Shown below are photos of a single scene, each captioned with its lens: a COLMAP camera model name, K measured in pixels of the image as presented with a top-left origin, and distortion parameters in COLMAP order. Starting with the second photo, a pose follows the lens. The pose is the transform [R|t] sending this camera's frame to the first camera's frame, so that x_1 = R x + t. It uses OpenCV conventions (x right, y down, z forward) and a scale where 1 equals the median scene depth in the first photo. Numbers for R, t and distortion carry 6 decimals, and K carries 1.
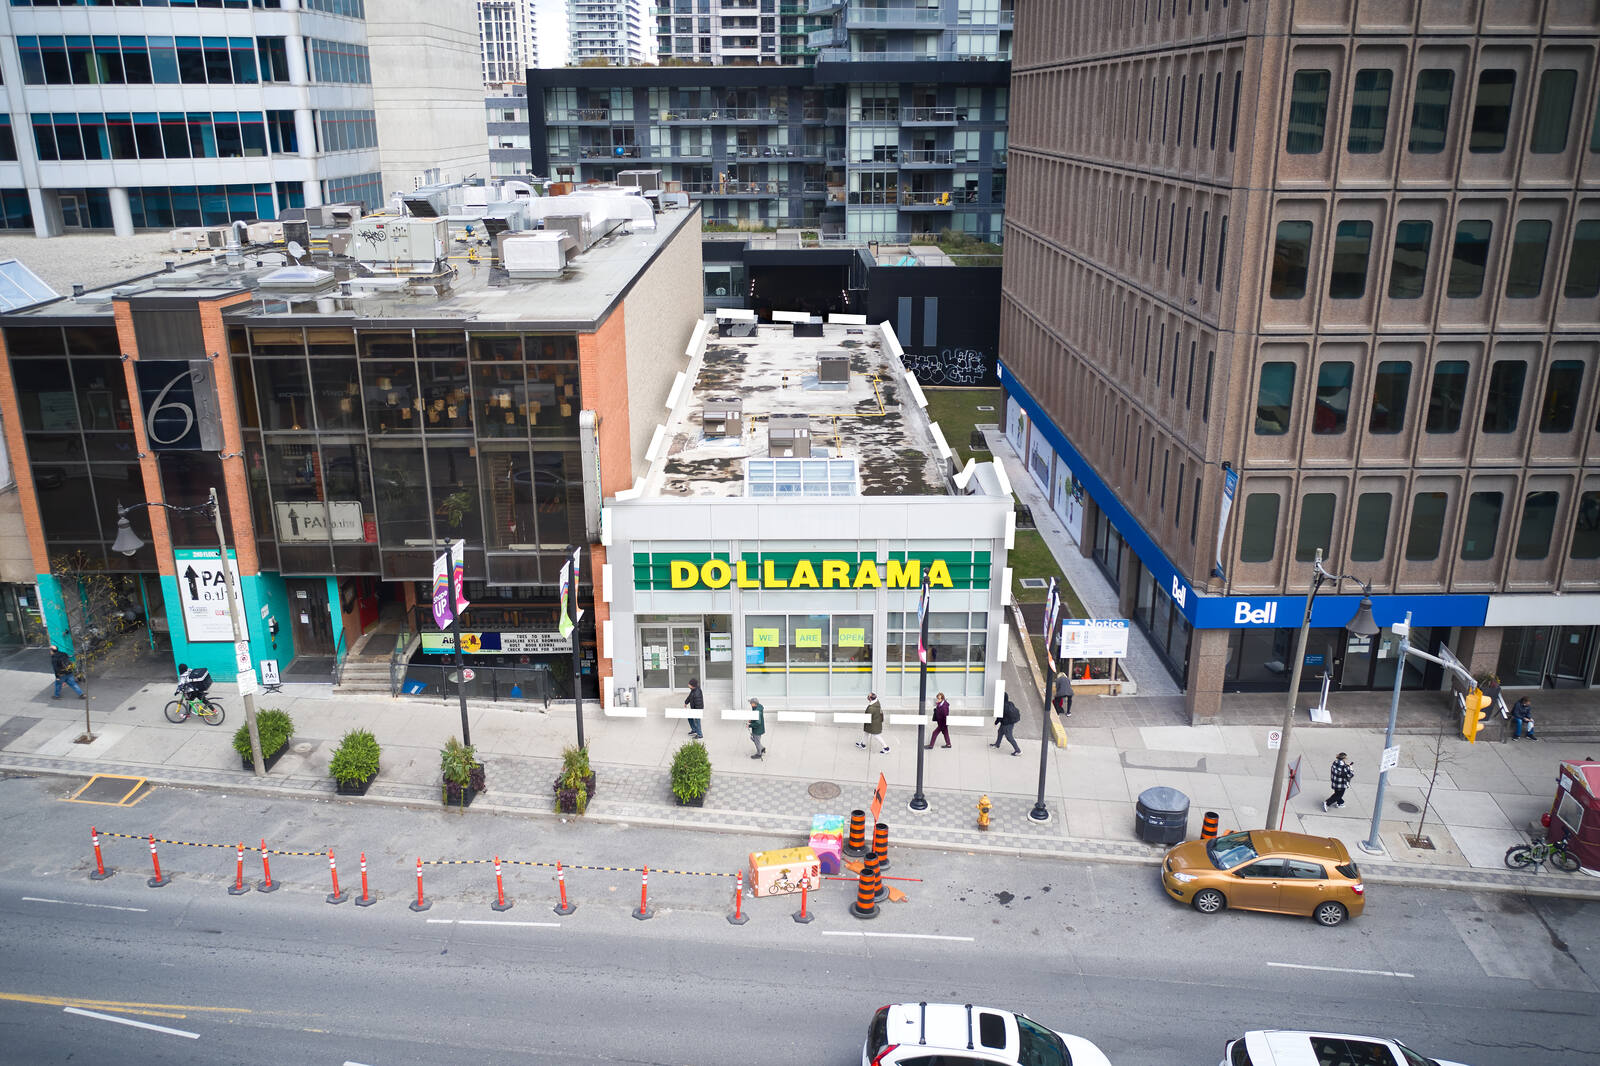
lens RADIAL K [[1255.5, 0, 800.0], [0, 1255.5, 533.0], [0, 0, 1]] dist [-0.015358, -0.005146]
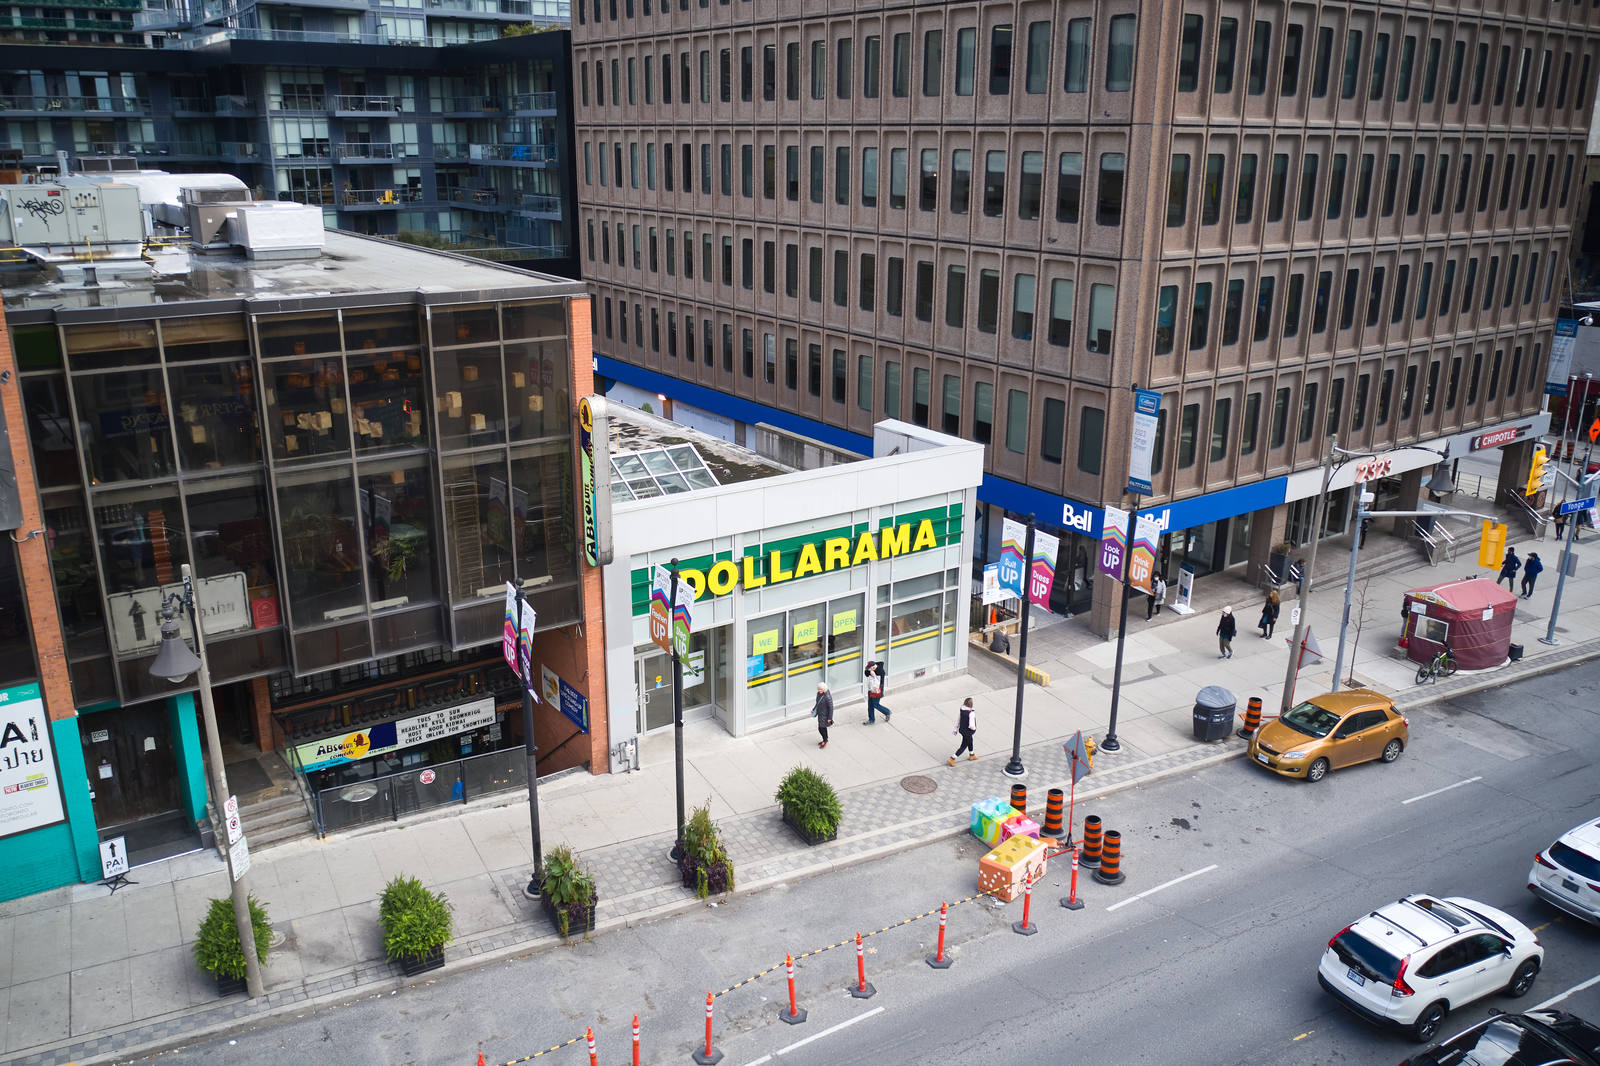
lens RADIAL K [[1255.5, 0, 800.0], [0, 1255.5, 533.0], [0, 0, 1]] dist [-0.015358, -0.005146]
pose [[0.822130, -0.162893, 0.545499, -0.471952], [0.172730, 0.984395, 0.033628, -0.016235], [-0.542464, 0.066577, 0.837437, 0.257305]]
